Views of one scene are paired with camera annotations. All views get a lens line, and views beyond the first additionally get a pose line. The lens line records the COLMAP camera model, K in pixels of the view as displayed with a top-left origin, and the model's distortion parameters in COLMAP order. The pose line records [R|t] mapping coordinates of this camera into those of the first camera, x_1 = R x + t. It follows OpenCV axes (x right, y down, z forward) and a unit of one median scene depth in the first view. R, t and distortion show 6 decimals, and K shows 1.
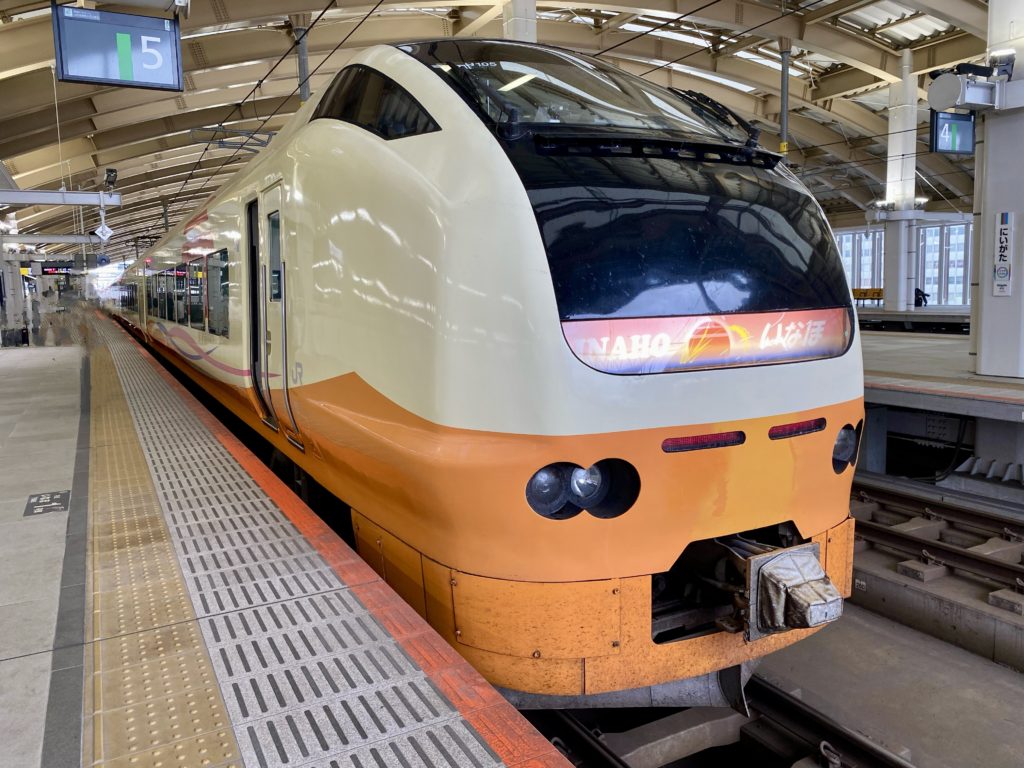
lens RADIAL K [[777.5, 0, 512.4], [0, 777.5, 382.8], [0, 0, 1]] dist [0.008722, -0.004157]
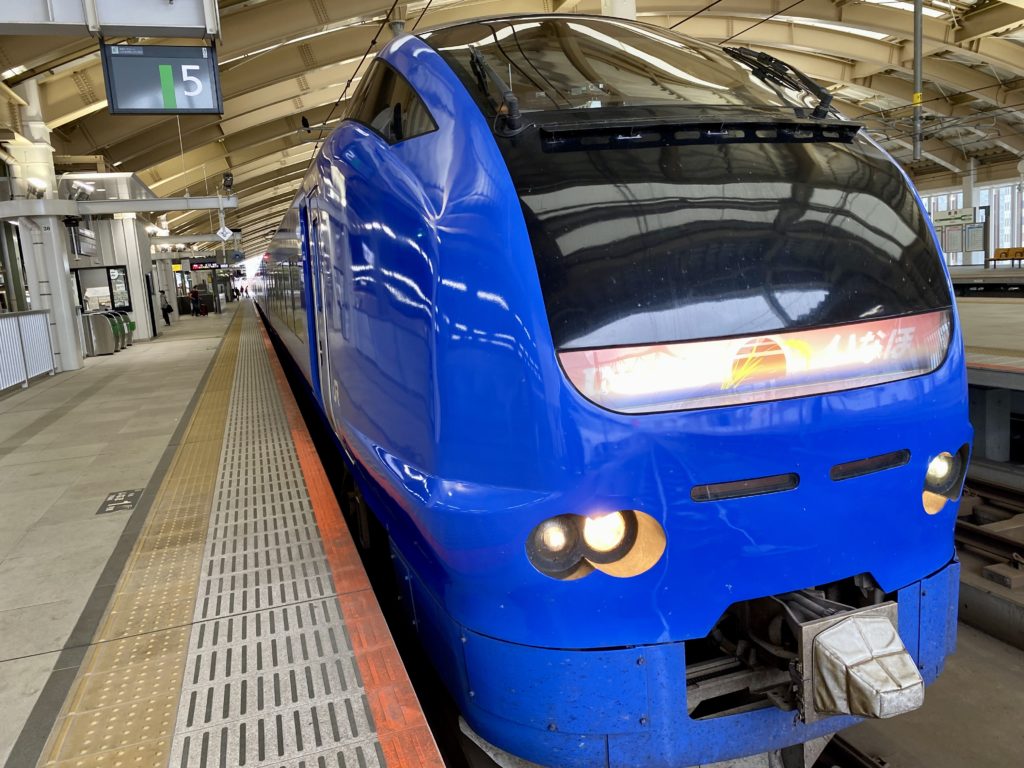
lens RADIAL K [[777.5, 0, 512.7], [0, 777.5, 384.8], [0, 0, 1]] dist [0.008722, -0.004157]
pose [[0.985250, -0.017715, -0.170200, 0.147259], [0.023671, 0.999174, 0.033028, -0.035130], [0.169474, -0.036570, 0.984856, 0.014046]]
